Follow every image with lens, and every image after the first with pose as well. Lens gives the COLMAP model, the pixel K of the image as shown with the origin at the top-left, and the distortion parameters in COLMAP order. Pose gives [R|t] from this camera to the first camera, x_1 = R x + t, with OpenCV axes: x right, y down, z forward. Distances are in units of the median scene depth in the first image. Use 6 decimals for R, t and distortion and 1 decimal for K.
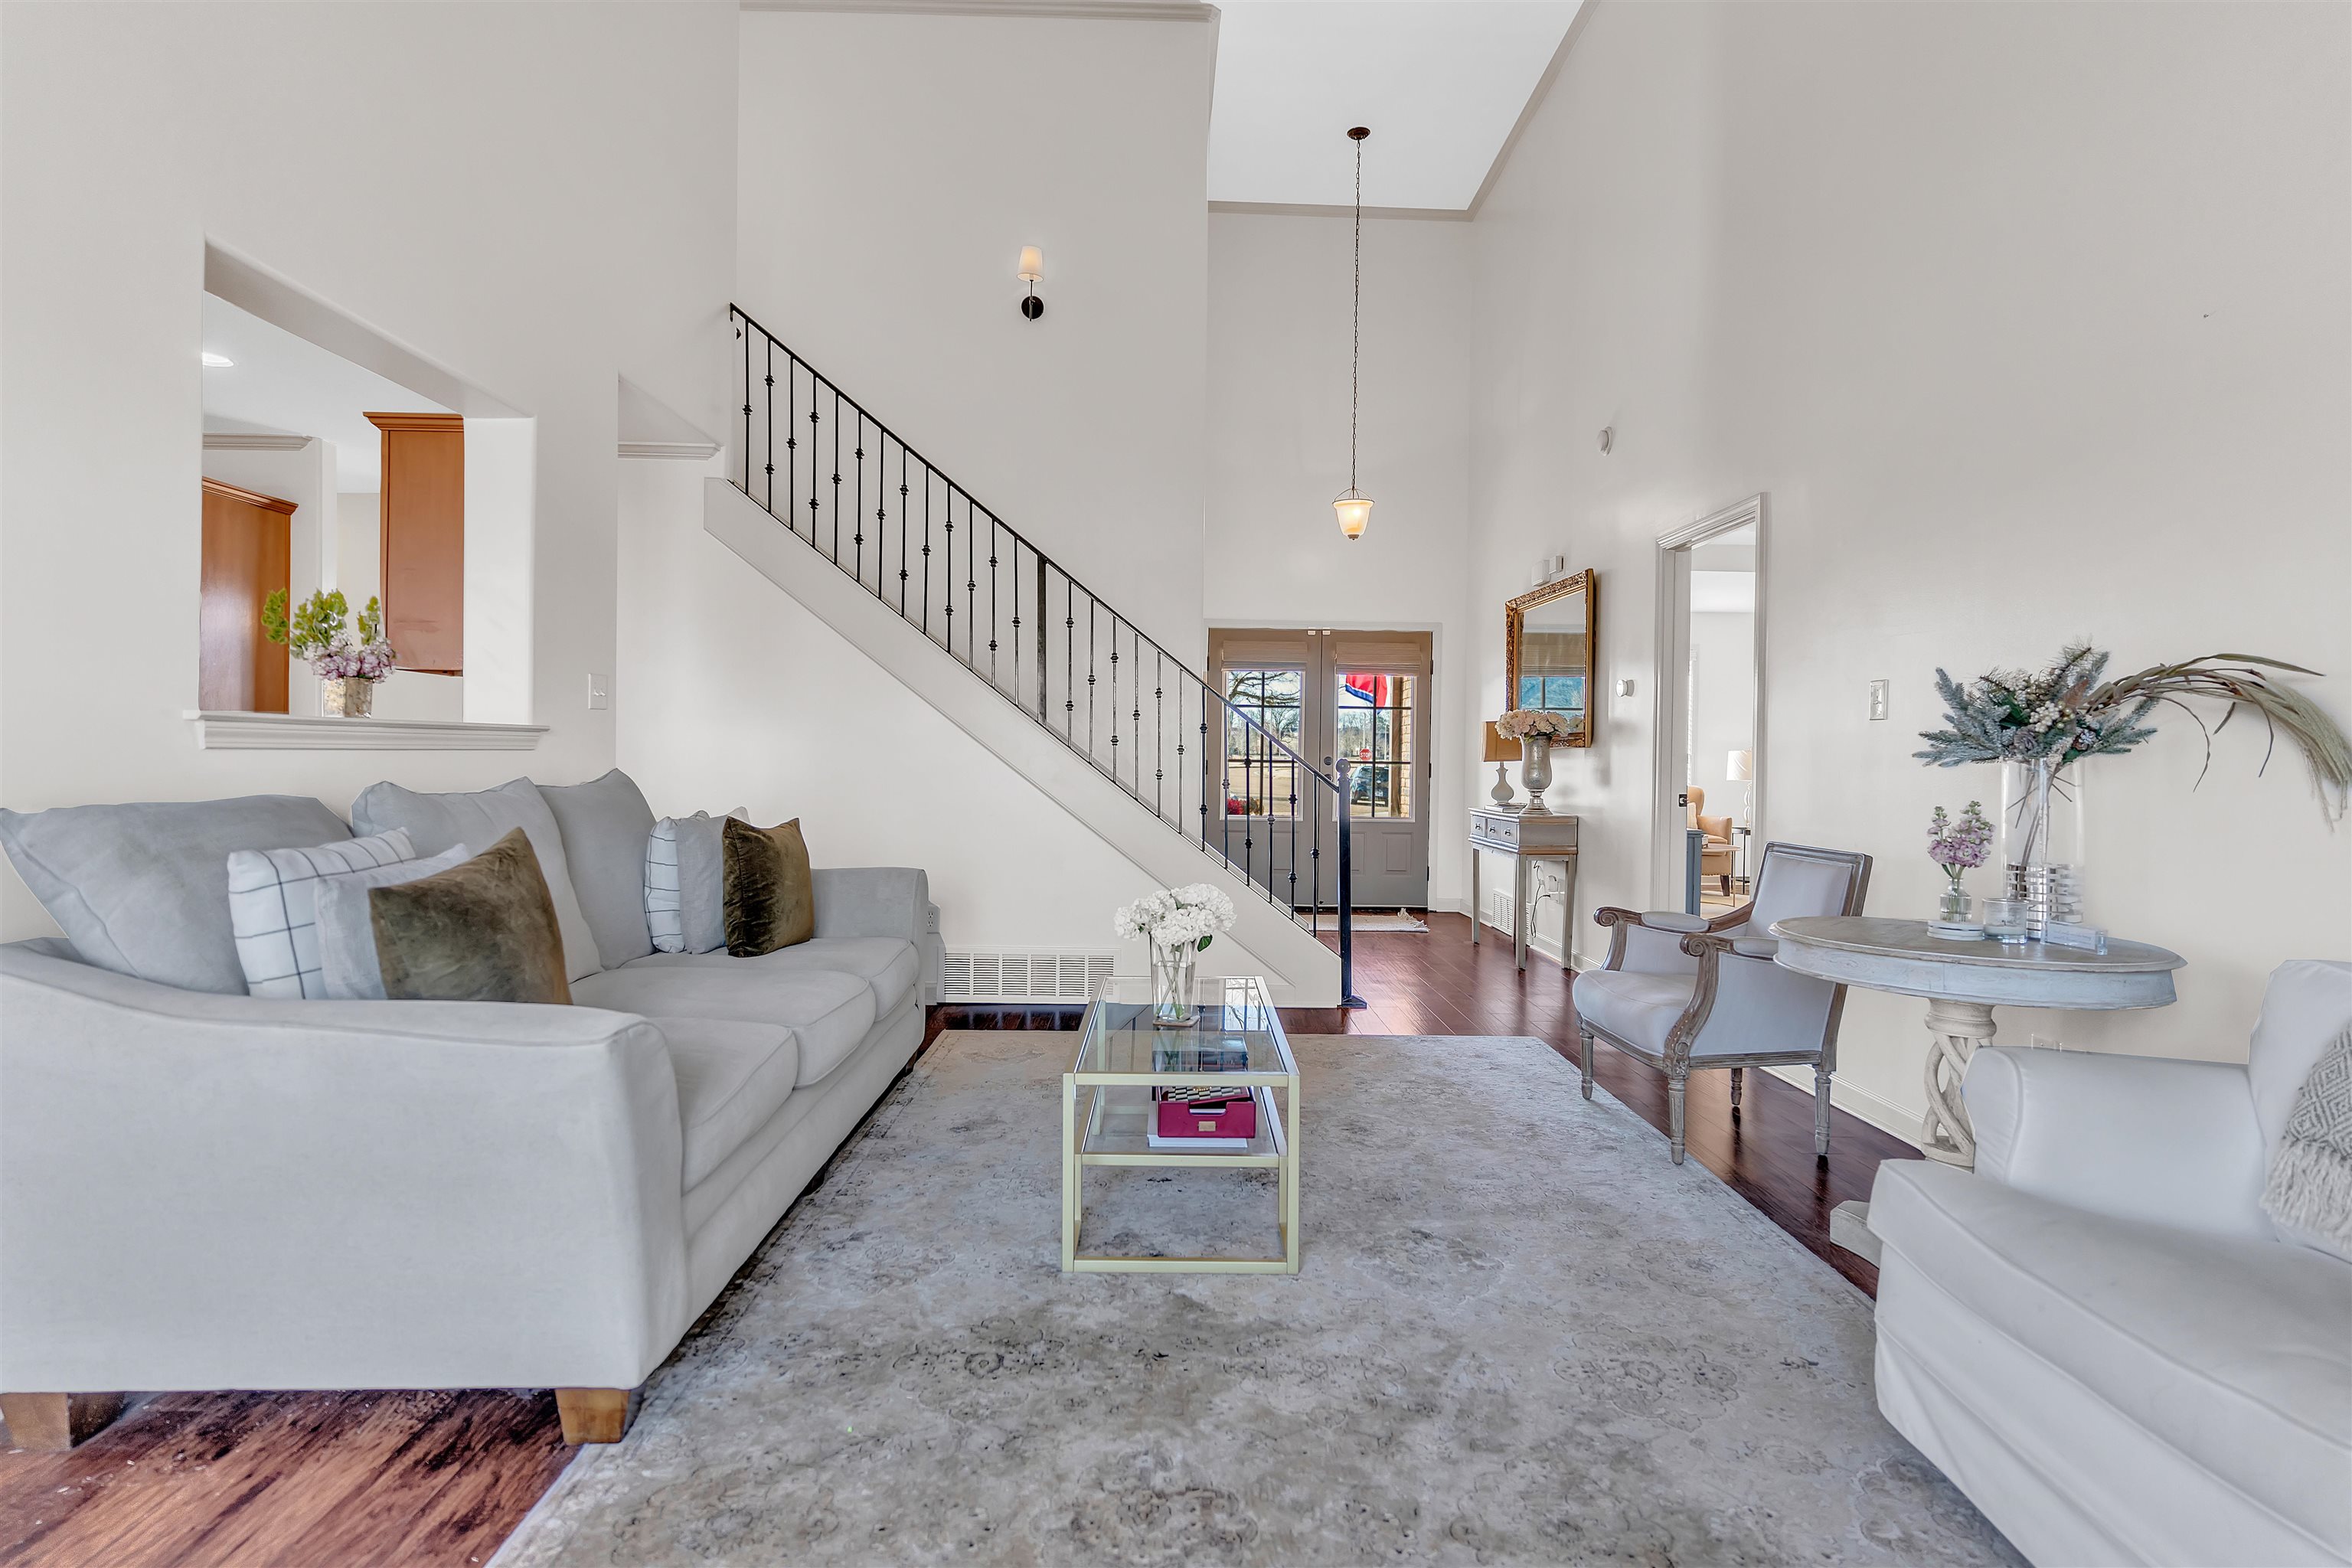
lens RADIAL K [[1576.8, 0, 1180.6], [0, 1576.8, 773.5], [0, 0, 1]] dist [0.011006, 0.001311]
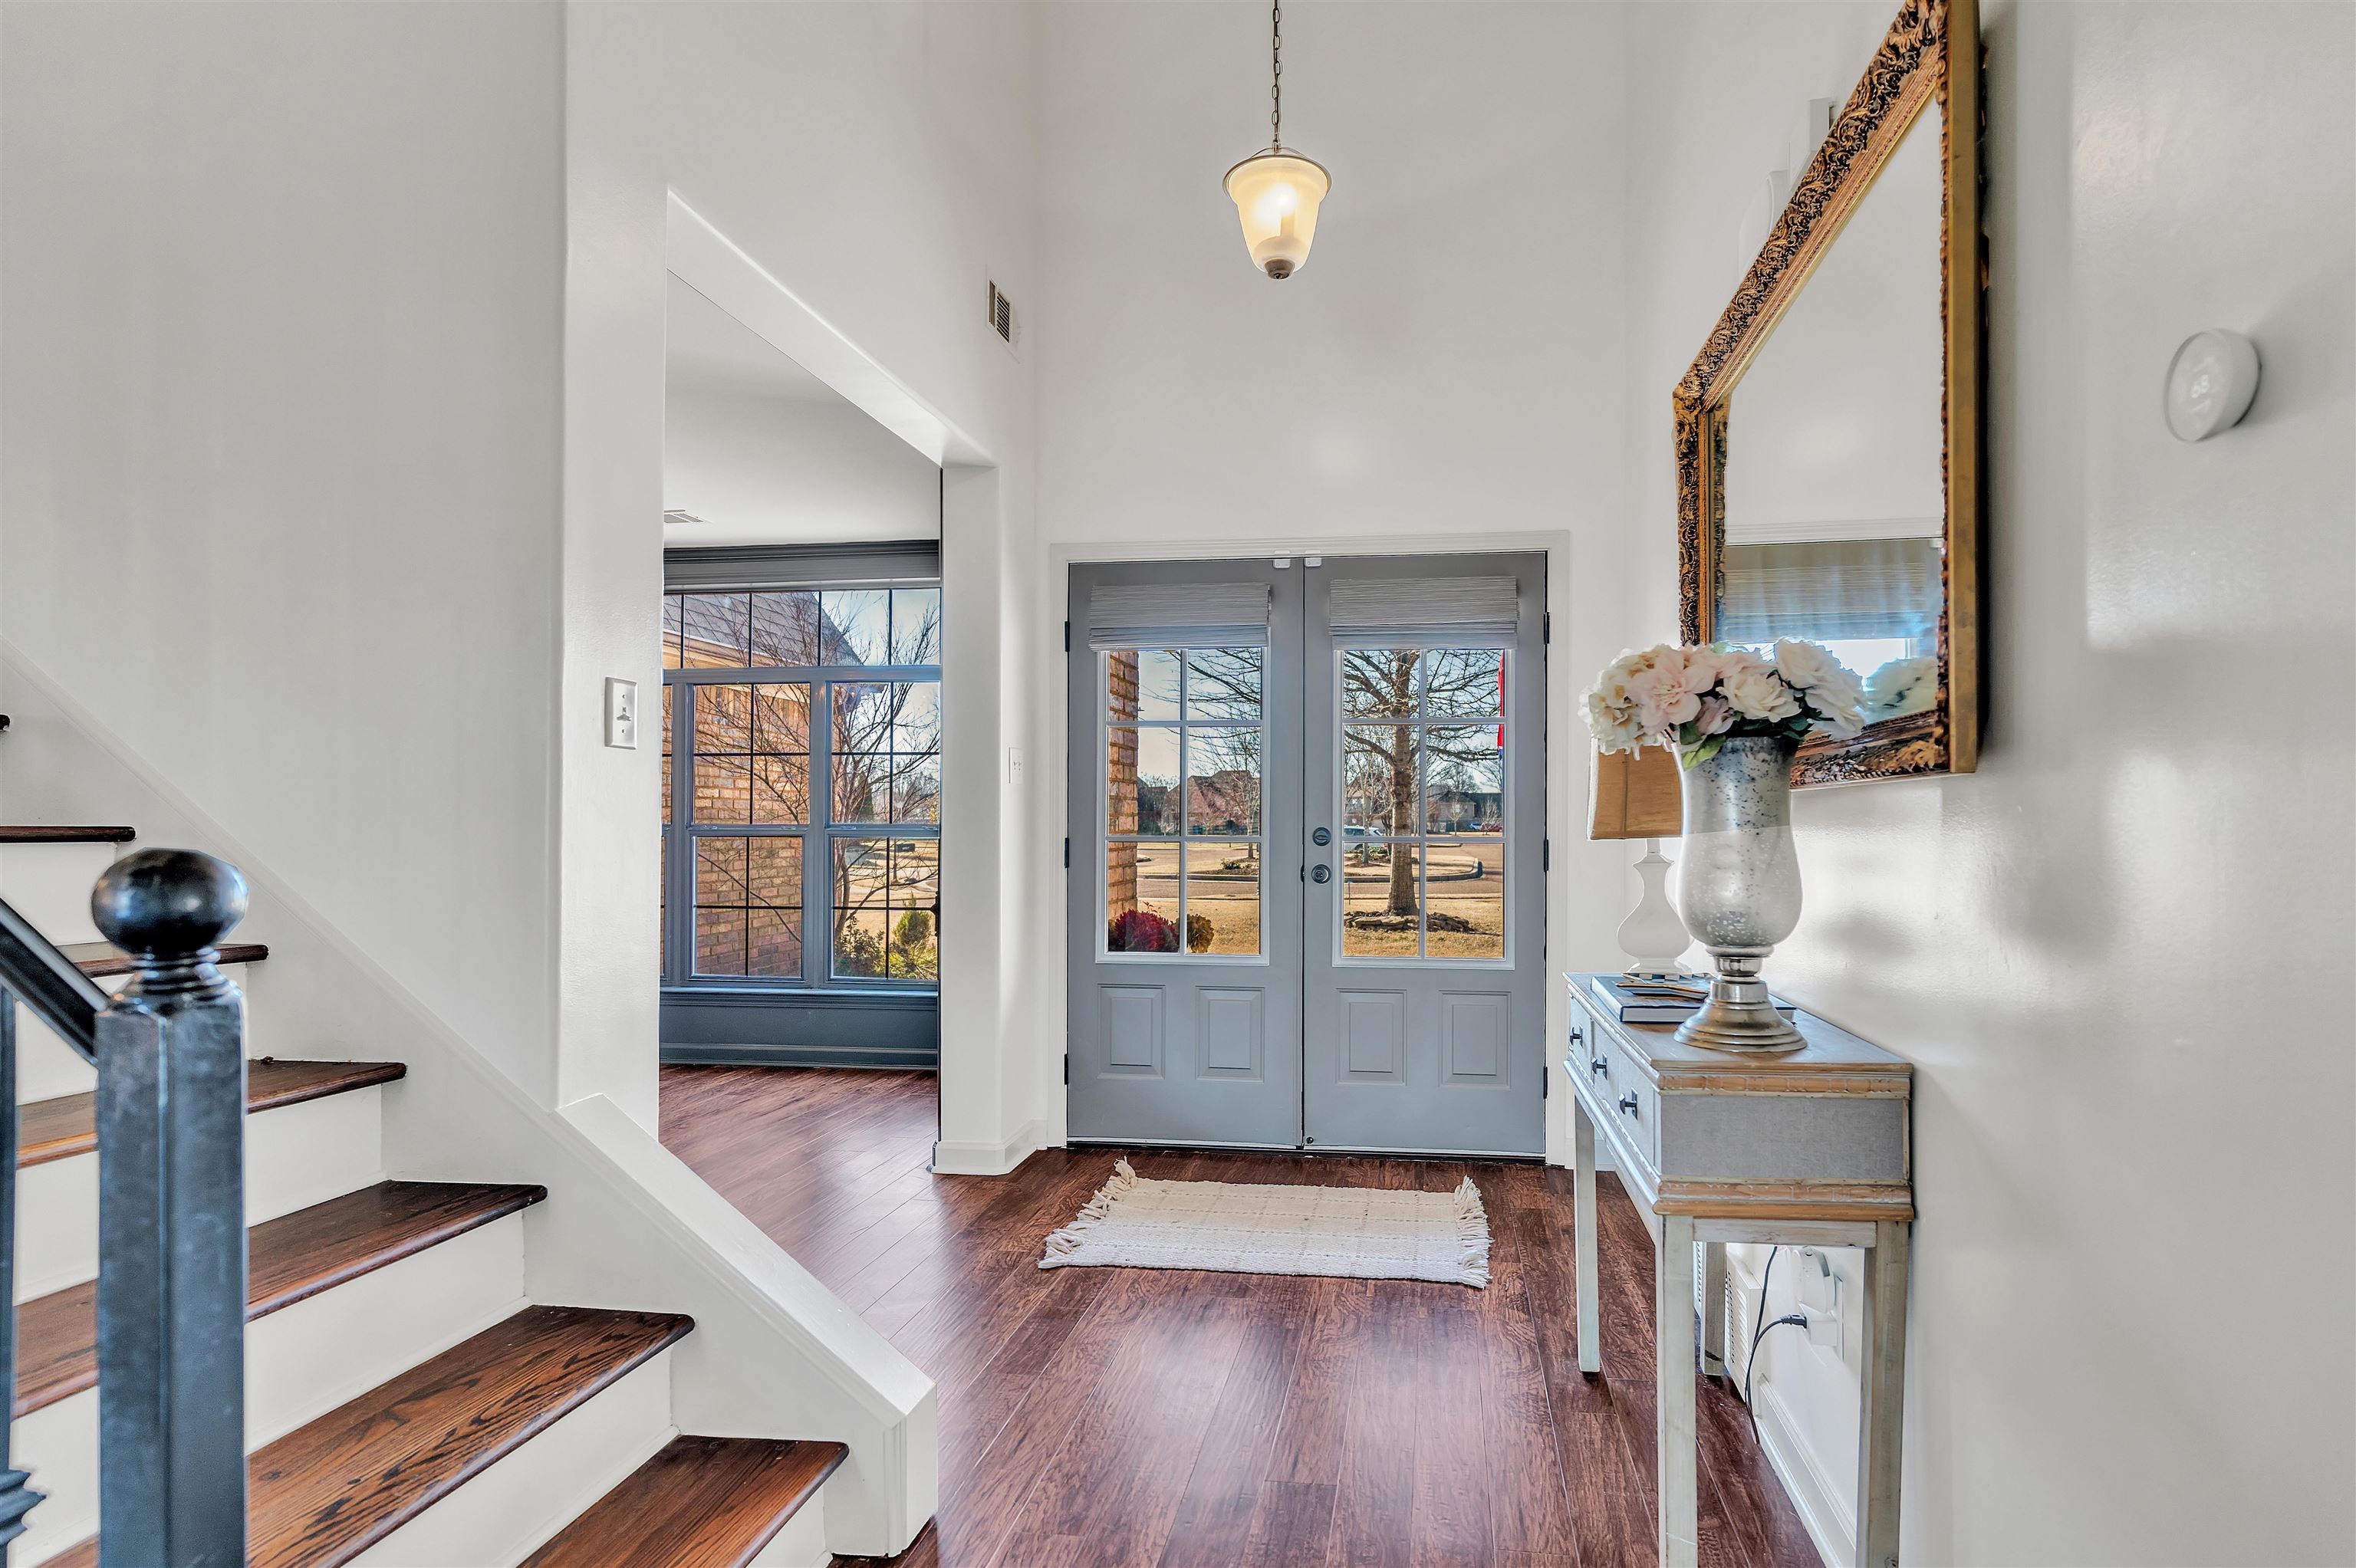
lens RADIAL K [[1579.3, 0, 1175.6], [0, 1579.3, 800.9], [0, 0, 1]] dist [0.011006, 0.001311]
pose [[0.984558, -0.015031, -0.174409, 0.174577], [0.009899, 0.999493, -0.030255, -0.006626], [0.174776, 0.028061, 0.984208, 0.706578]]
